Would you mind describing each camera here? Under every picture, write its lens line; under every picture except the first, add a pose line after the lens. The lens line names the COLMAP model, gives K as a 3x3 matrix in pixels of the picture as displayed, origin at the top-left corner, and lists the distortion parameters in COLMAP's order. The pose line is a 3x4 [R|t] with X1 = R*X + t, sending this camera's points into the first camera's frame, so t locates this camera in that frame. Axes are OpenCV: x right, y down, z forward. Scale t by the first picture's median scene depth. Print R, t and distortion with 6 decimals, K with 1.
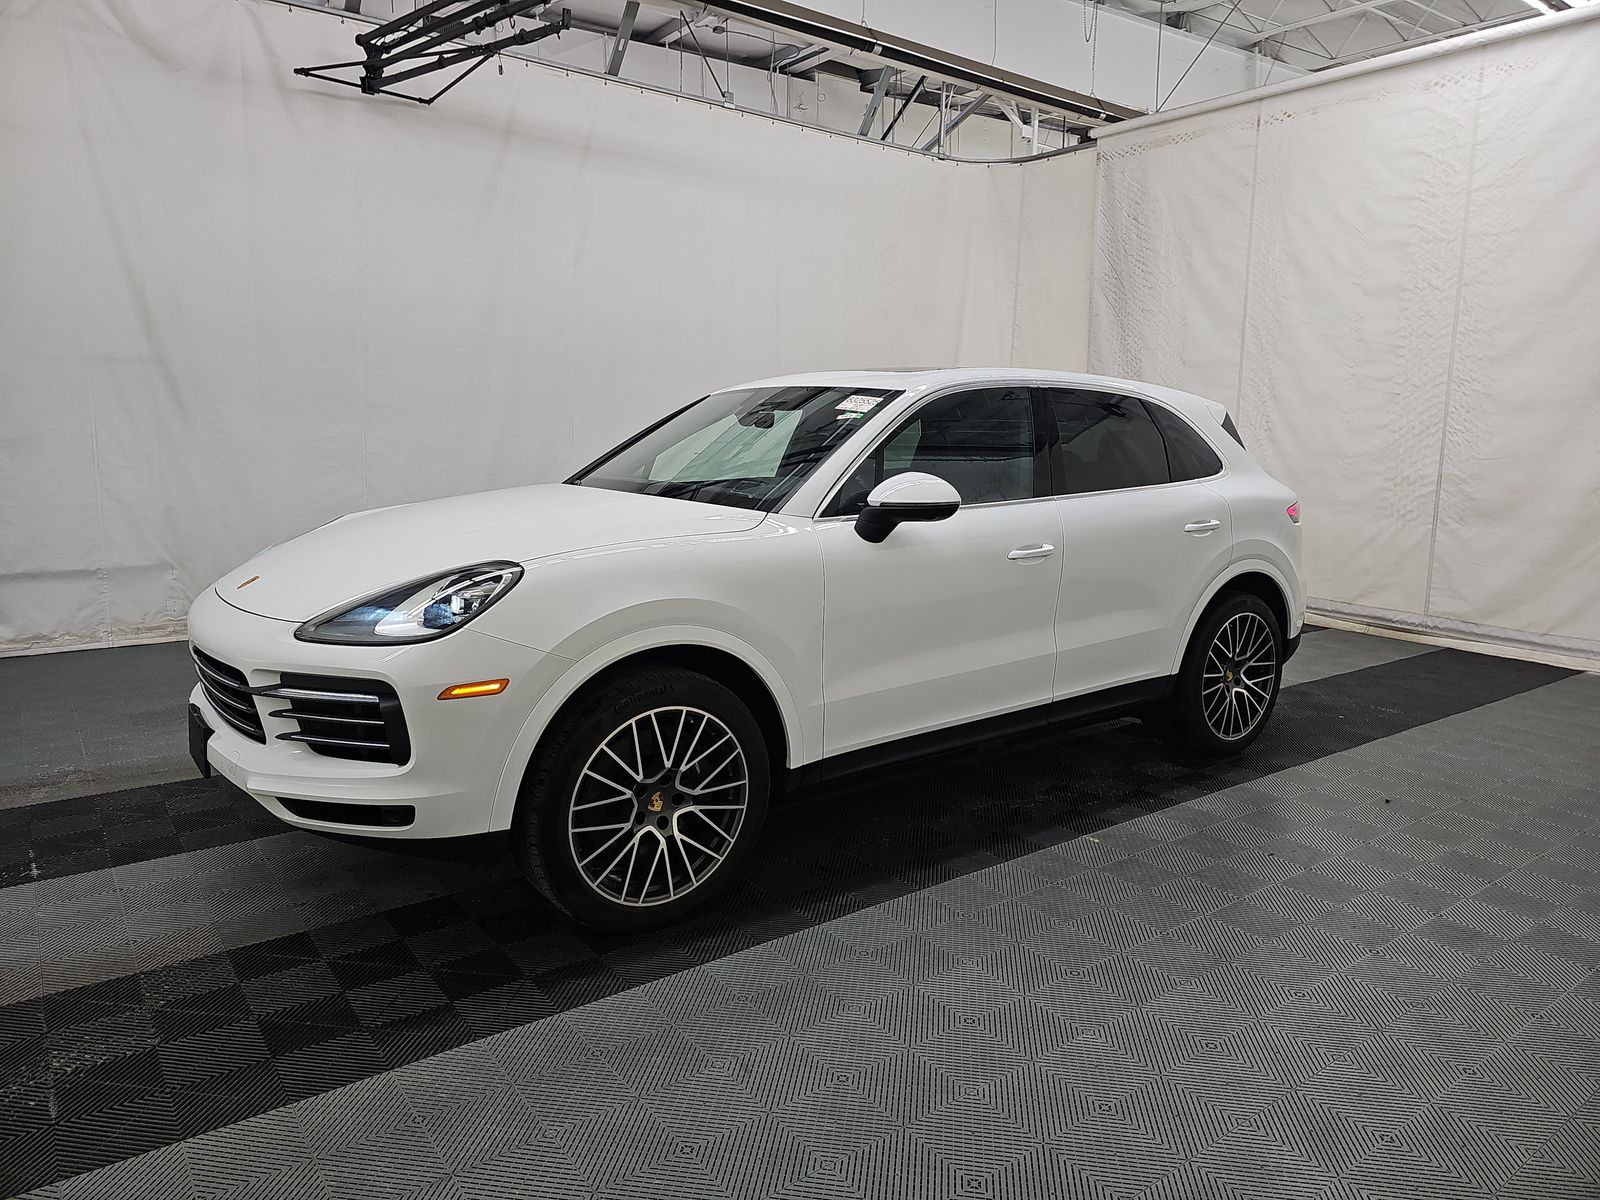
lens RADIAL K [[1052.1, 0, 800.0], [0, 1052.1, 600.0], [0, 0, 1]] dist [0.047791, -0.036413]
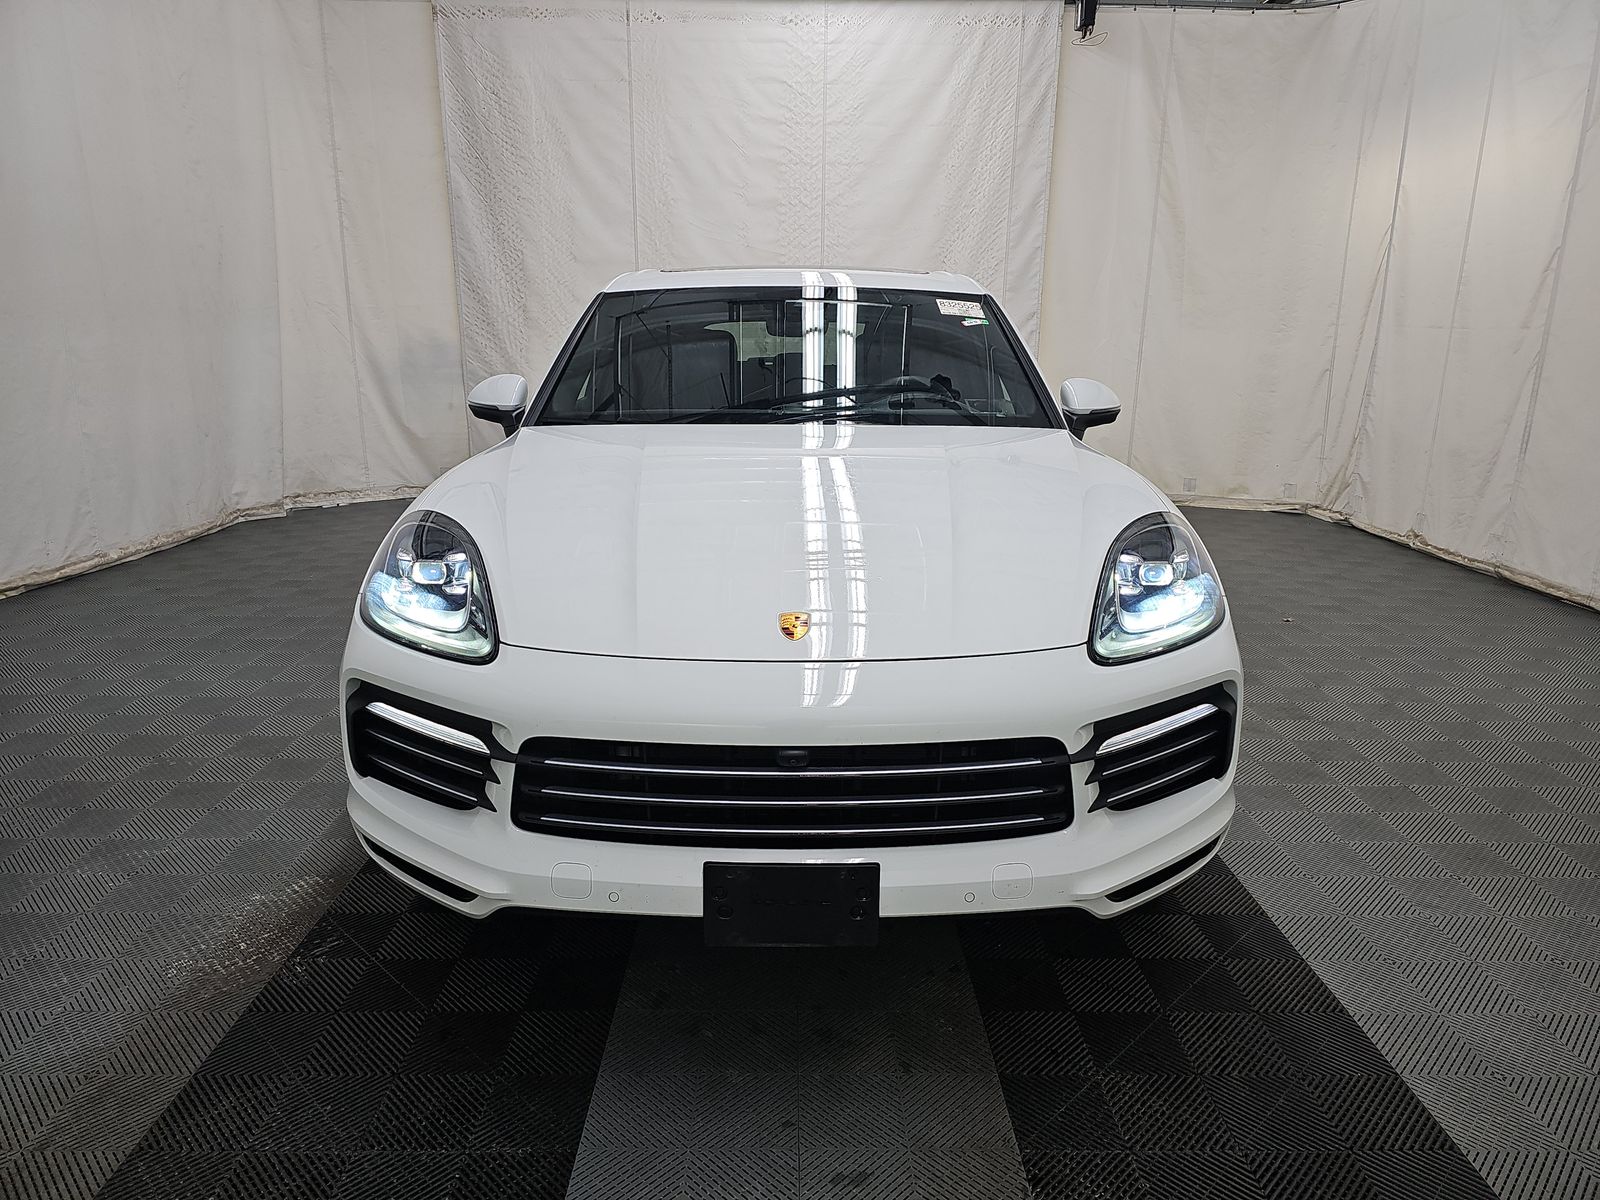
lens RADIAL K [[1068.2, 0, 800.0], [0, 1068.2, 600.0], [0, 0, 1]] dist [0.069112, -0.057475]
pose [[0.598404, -0.212232, 0.772573, -0.422045], [0.135520, 0.977195, 0.163475, -0.057542], [-0.789650, 0.006874, 0.613520, 0.262661]]
